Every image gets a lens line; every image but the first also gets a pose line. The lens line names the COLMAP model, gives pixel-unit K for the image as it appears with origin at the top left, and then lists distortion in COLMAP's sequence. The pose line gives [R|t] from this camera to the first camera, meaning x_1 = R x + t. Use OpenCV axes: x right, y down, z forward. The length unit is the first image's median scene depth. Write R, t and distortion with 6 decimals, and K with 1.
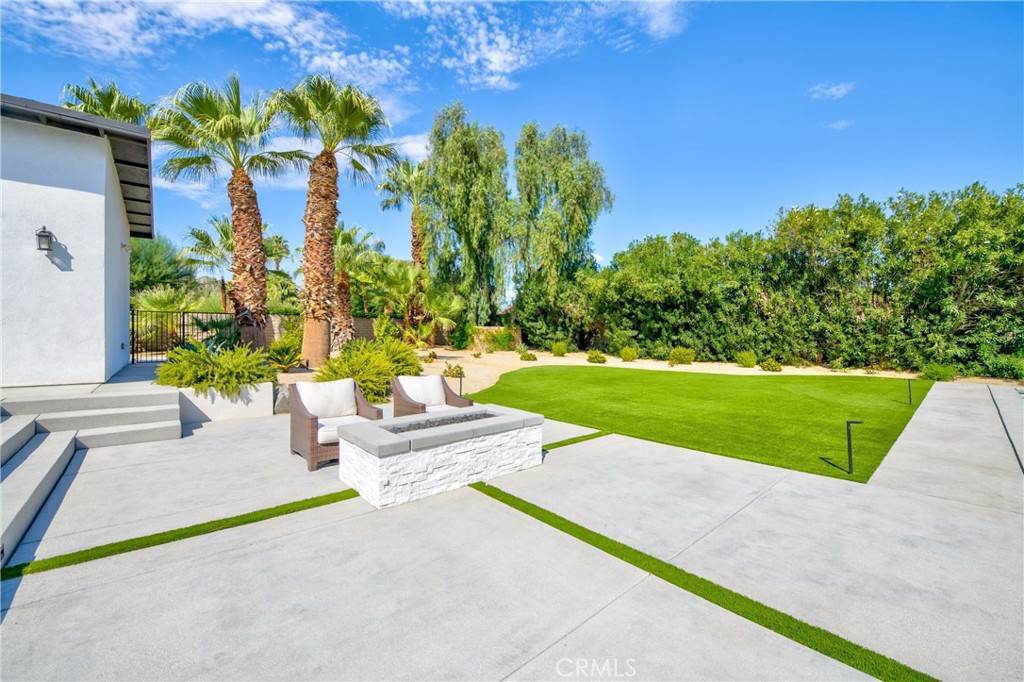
lens RADIAL K [[409.2, 0, 499.0], [0, 409.2, 341.3], [0, 0, 1]] dist [0.004316, -0.004189]
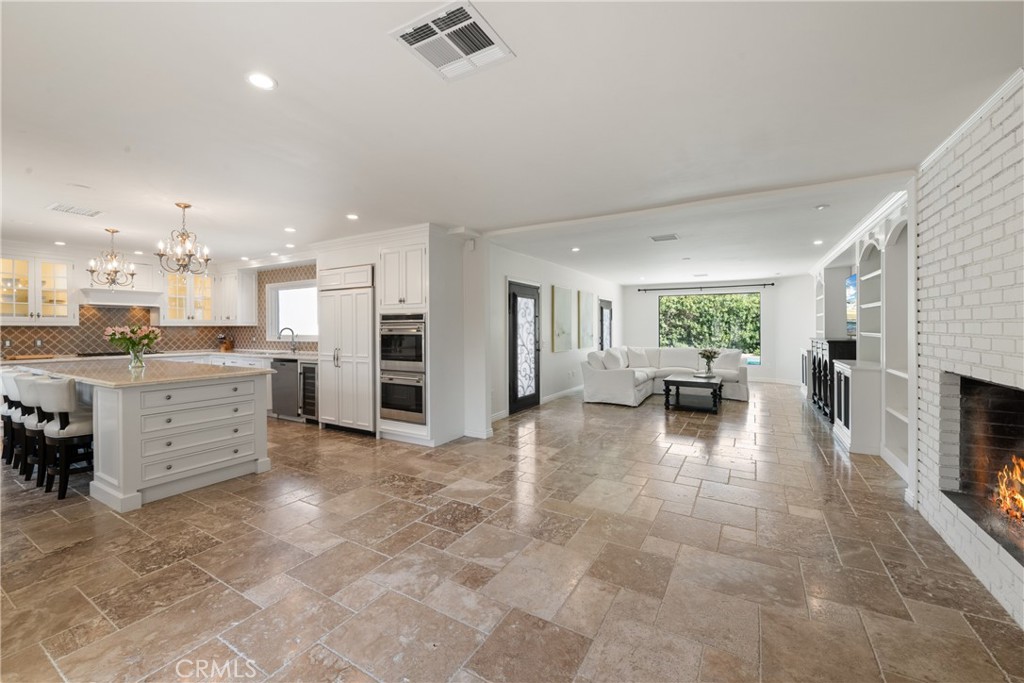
lens RADIAL K [[409.2, 0, 514.5], [0, 409.2, 329.8], [0, 0, 1]] dist [0.004316, -0.004189]
pose [[0.944666, -0.001900, 0.328028, -0.641171], [0.005217, 0.999944, -0.009232, -0.030876], [-0.327992, 0.010432, 0.944623, -1.146459]]
